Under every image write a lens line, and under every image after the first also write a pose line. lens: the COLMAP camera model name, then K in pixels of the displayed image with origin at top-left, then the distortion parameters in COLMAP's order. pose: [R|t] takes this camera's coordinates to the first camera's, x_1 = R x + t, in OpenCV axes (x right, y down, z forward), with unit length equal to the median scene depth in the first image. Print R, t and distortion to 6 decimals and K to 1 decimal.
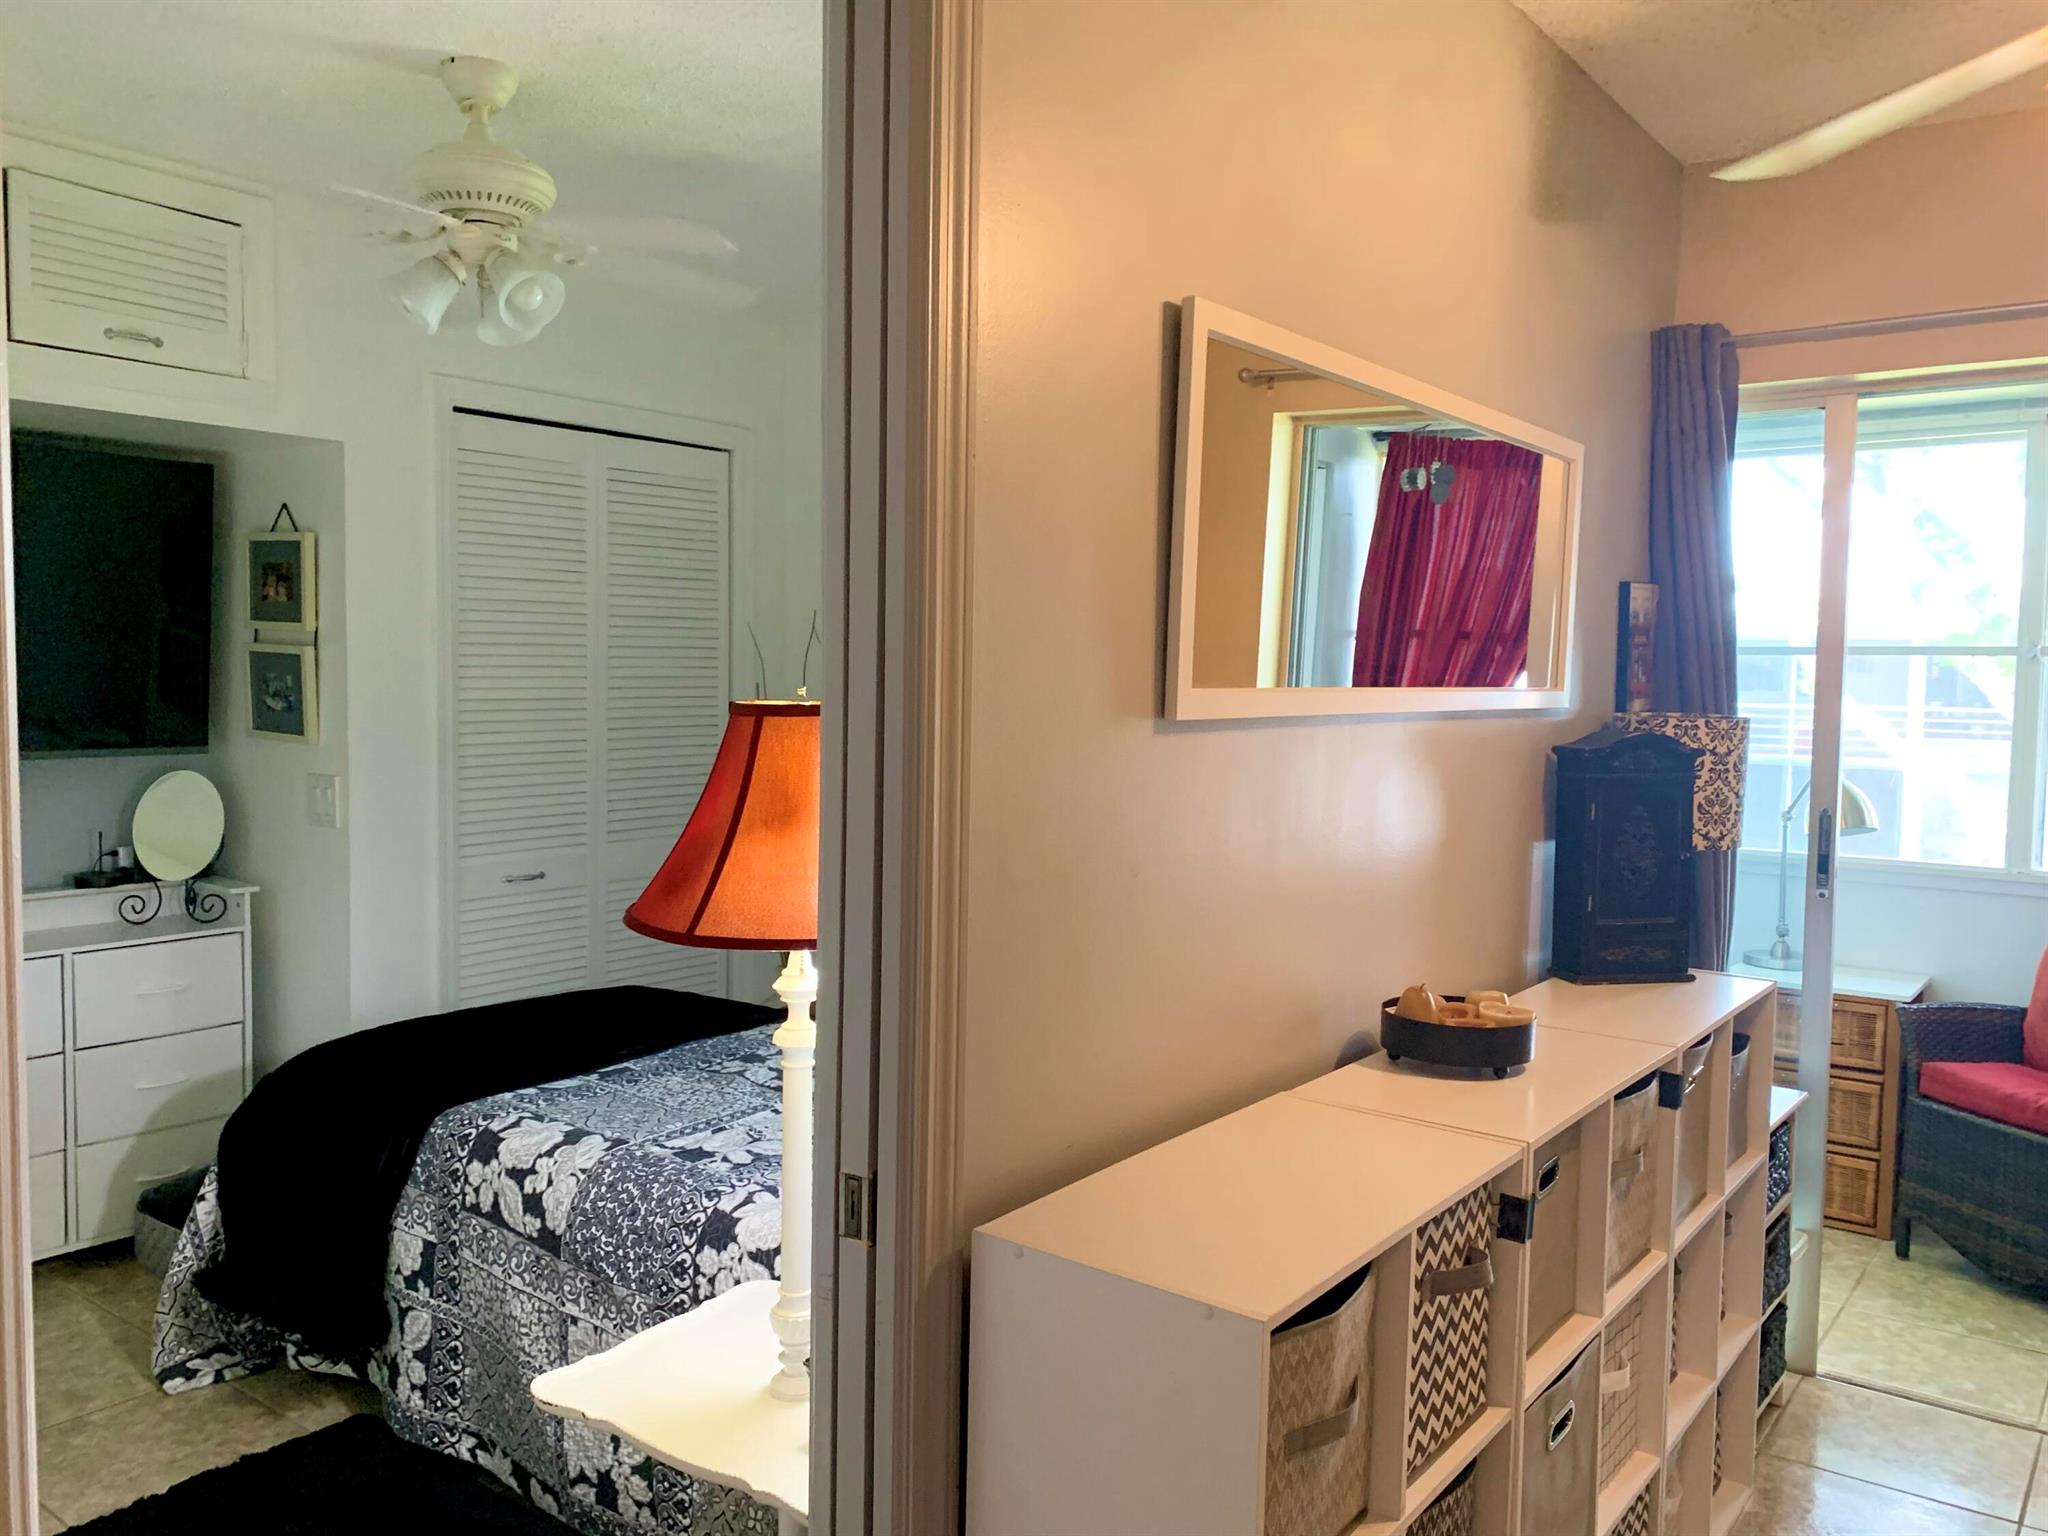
lens RADIAL K [[1572.0, 0, 989.7], [0, 1572.0, 761.6], [0, 0, 1]] dist [0.041851, -0.054146]
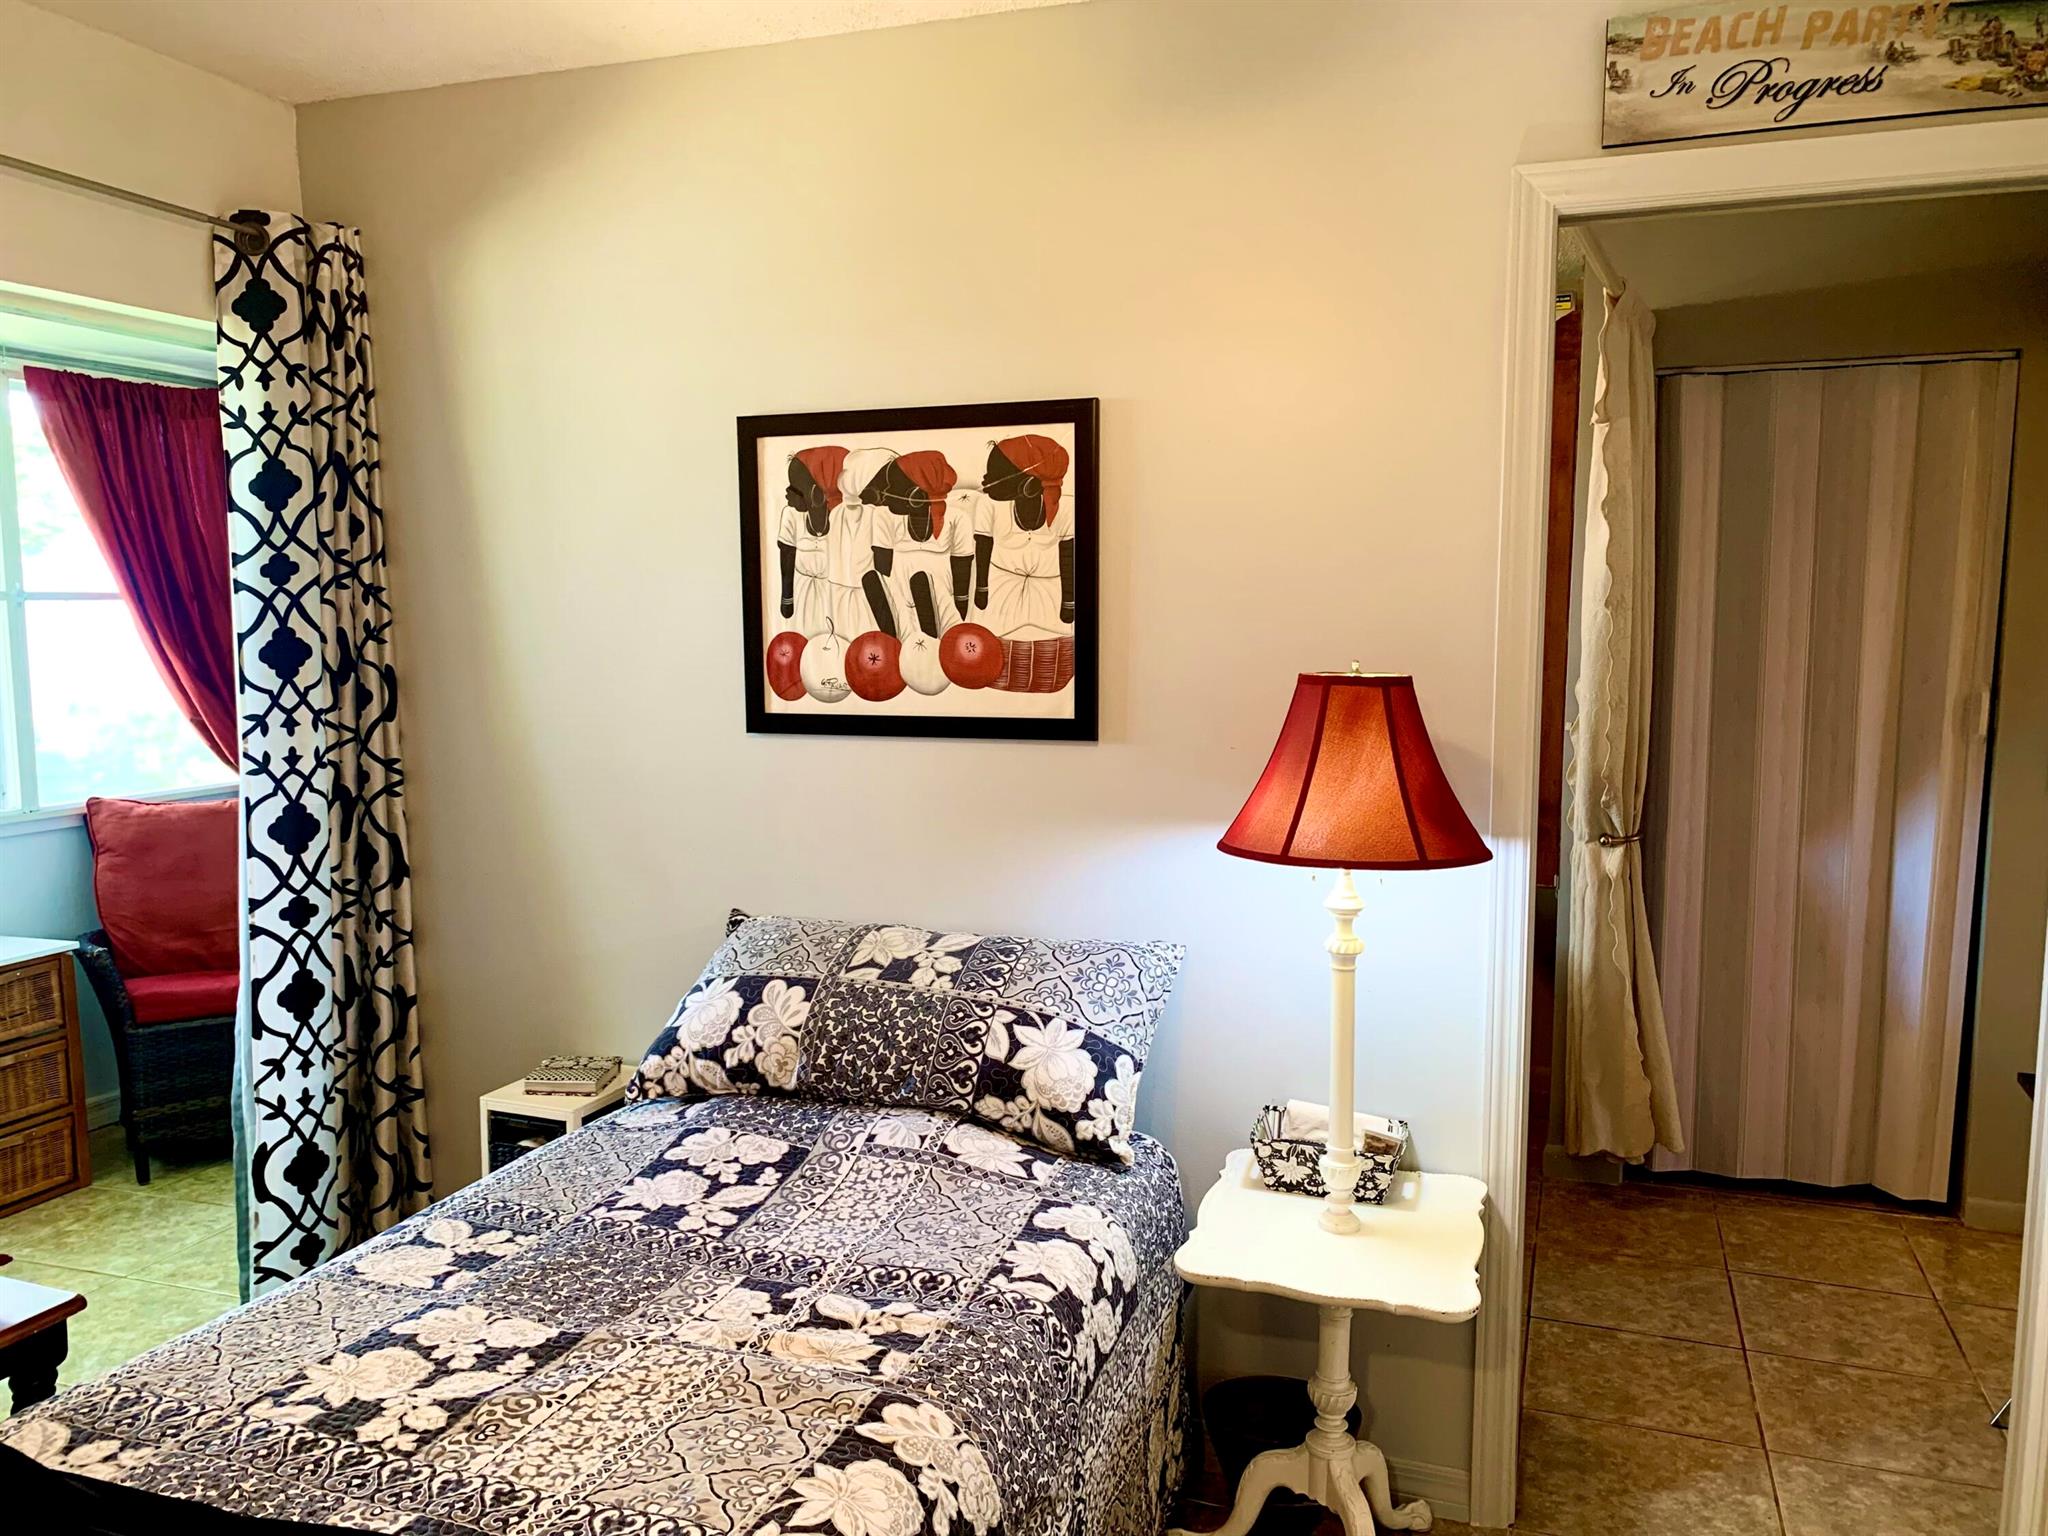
lens RADIAL K [[1572.0, 0, 1019.4], [0, 1572.0, 763.0], [0, 0, 1]] dist [0.041851, -0.054146]
pose [[-0.311484, -0.107119, 0.944194, -0.698241], [0.048718, 0.990519, 0.128446, -0.083103], [-0.949002, 0.086008, -0.303313, 0.941293]]
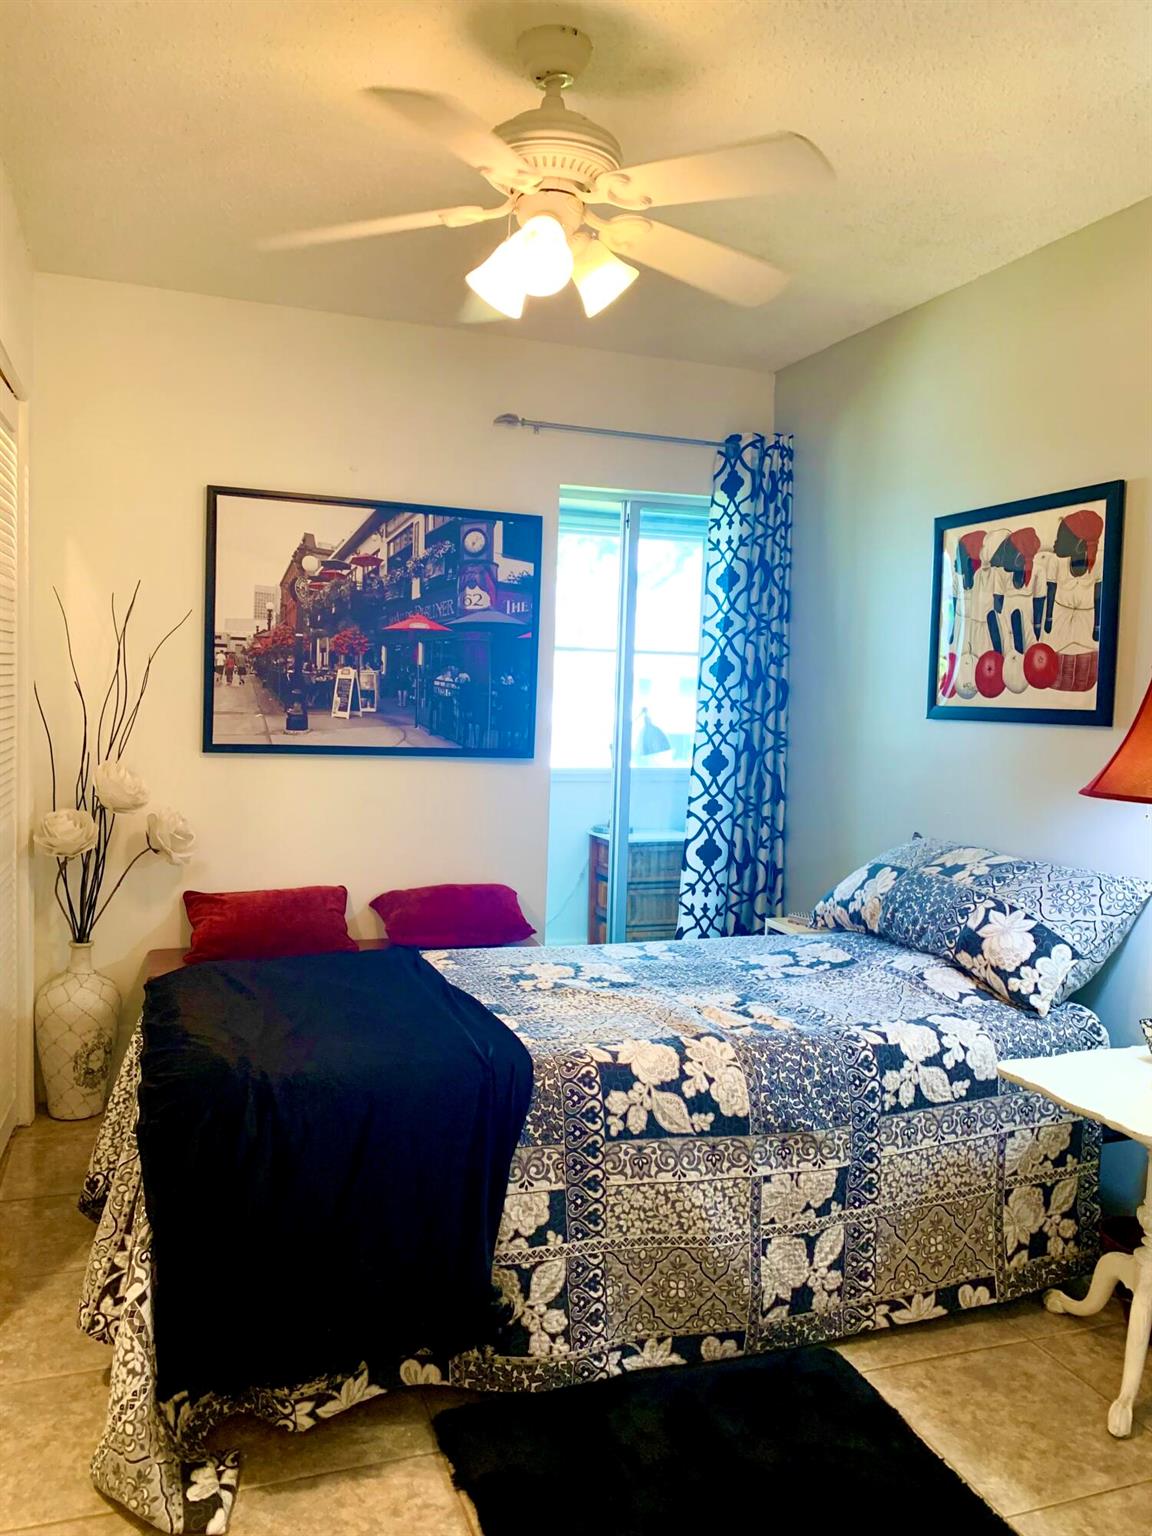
lens RADIAL K [[1179.0, 0, 576.8], [0, 1179.0, 753.2], [0, 0, 1]] dist [0.041851, -0.054146]
pose [[0.530781, -0.047218, 0.846193, -0.863145], [0.030196, 0.998866, 0.036797, -0.007405], [-0.846971, 0.006021, 0.531605, 0.506242]]
